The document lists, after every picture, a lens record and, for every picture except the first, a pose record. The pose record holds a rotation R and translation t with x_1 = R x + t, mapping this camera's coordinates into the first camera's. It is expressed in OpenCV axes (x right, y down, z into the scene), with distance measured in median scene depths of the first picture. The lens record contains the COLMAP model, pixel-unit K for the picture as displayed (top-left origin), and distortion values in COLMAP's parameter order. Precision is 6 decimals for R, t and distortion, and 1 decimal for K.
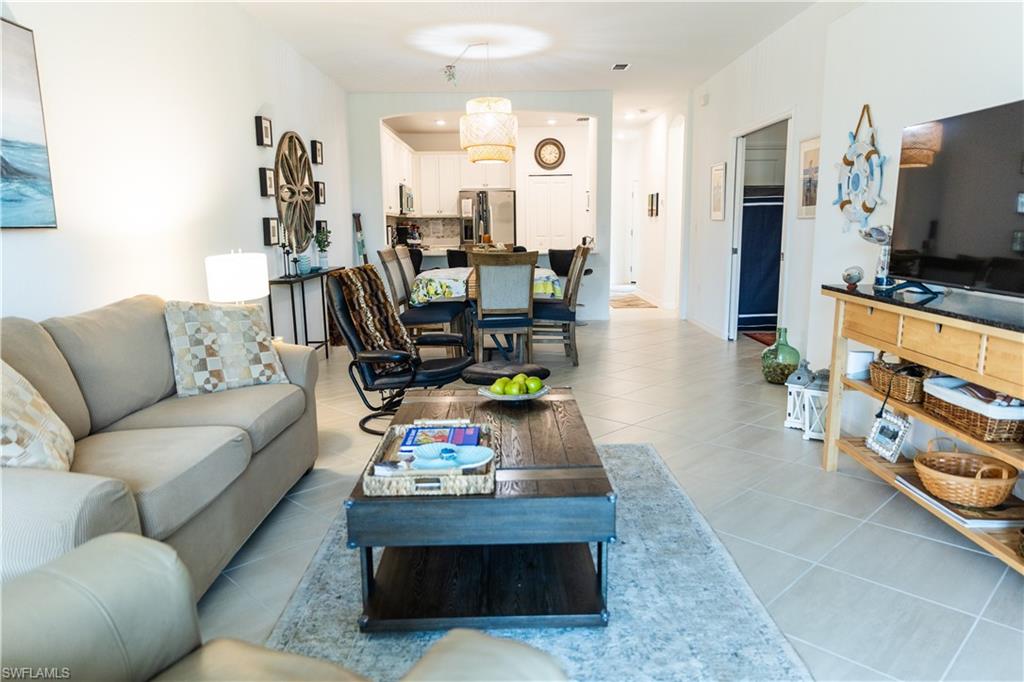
lens RADIAL K [[679.0, 0, 511.9], [0, 679.0, 344.0], [0, 0, 1]] dist [0.008530, 0.000364]
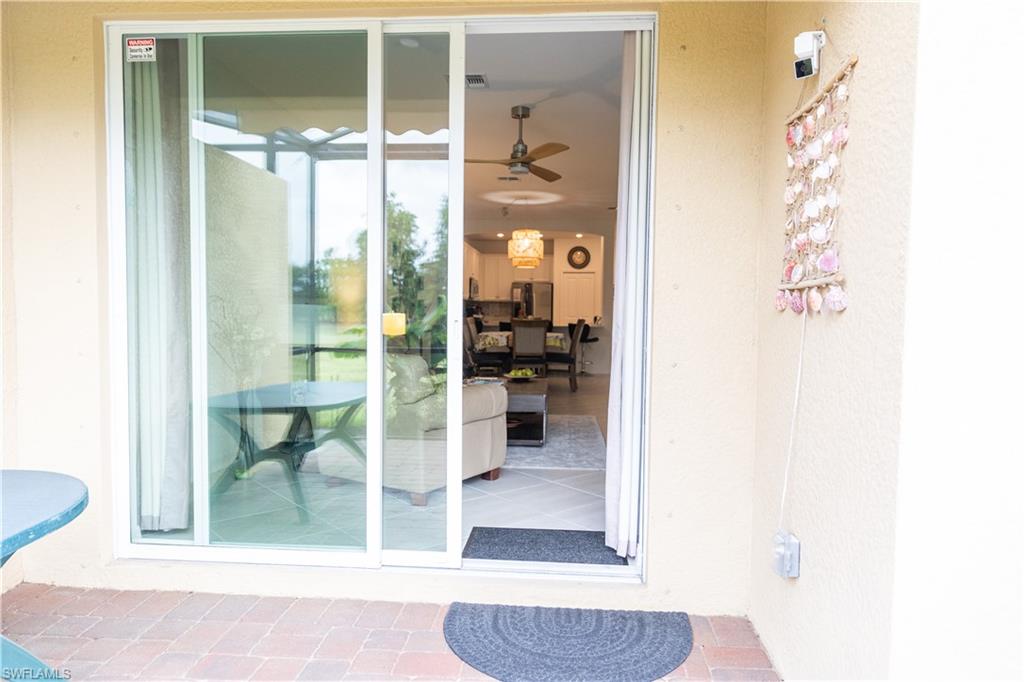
lens RADIAL K [[679.0, 0, 511.9], [0, 679.0, 344.0], [0, 0, 1]] dist [0.008530, 0.000364]
pose [[0.995543, 0.028899, -0.089774, 0.062619], [-0.040090, 0.991288, -0.125466, 0.089299], [0.085366, 0.128506, 0.988028, -0.434880]]
